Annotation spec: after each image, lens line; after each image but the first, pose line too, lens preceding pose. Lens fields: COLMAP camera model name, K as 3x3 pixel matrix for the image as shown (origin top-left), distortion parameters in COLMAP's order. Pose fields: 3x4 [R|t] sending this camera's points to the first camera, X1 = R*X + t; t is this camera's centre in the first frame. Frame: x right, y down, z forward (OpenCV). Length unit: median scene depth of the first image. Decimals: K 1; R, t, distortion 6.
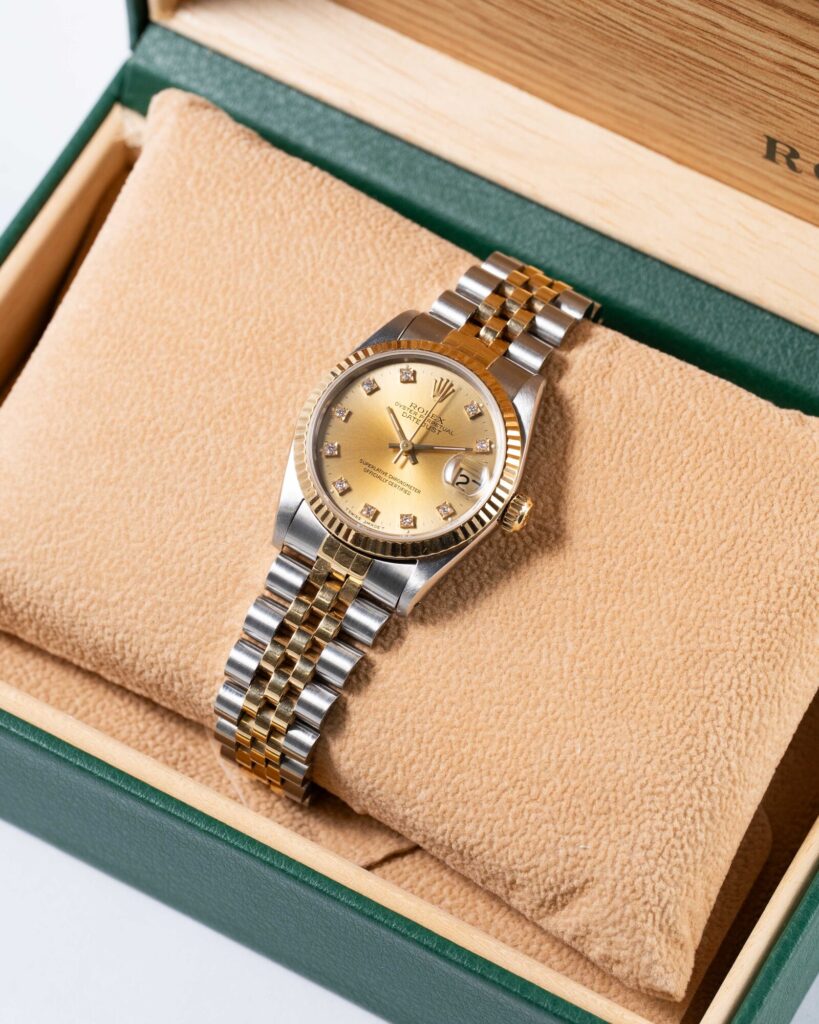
lens RADIAL K [[5340.3, 0, 473.4], [0, 5340.3, 511.9], [0, 0, 1]] dist [1.364402, -8.985676]
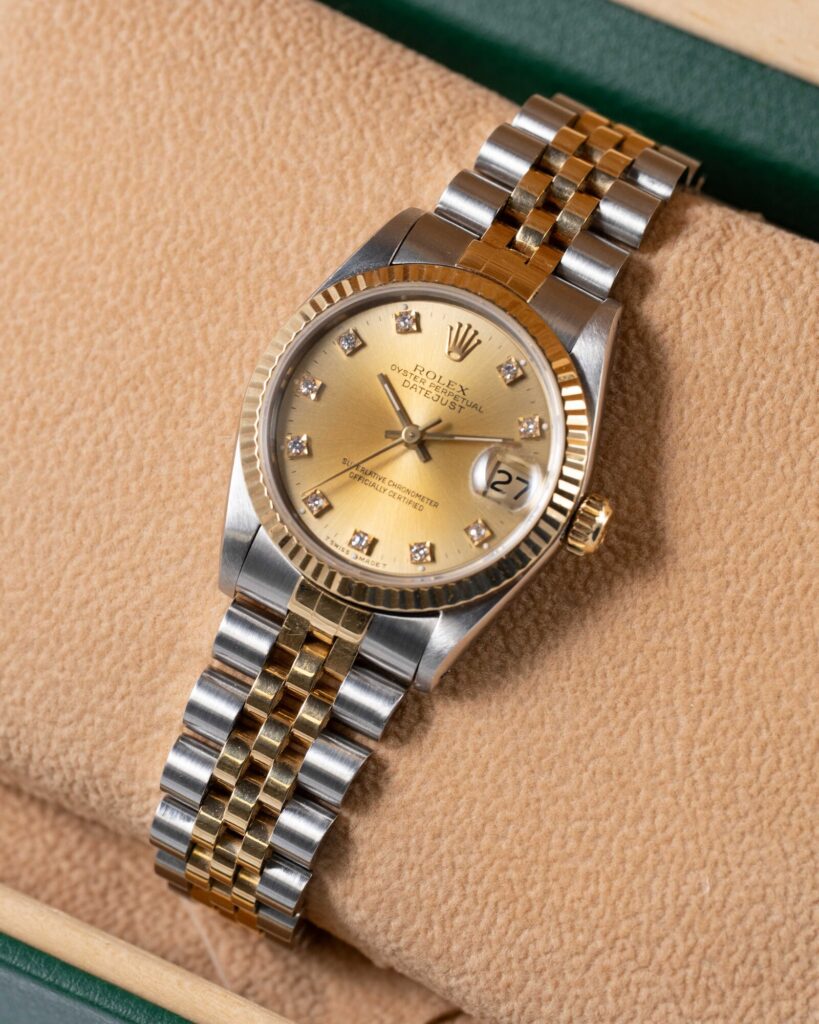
lens RADIAL K [[5340.3, 0, 473.4], [0, 5340.3, 511.9], [0, 0, 1]] dist [1.364402, -8.985676]
pose [[0.997511, -0.063789, -0.030060, 0.013732], [0.067330, 0.988264, 0.137116, -0.091138], [0.020961, -0.138799, 0.990099, 0.352960]]
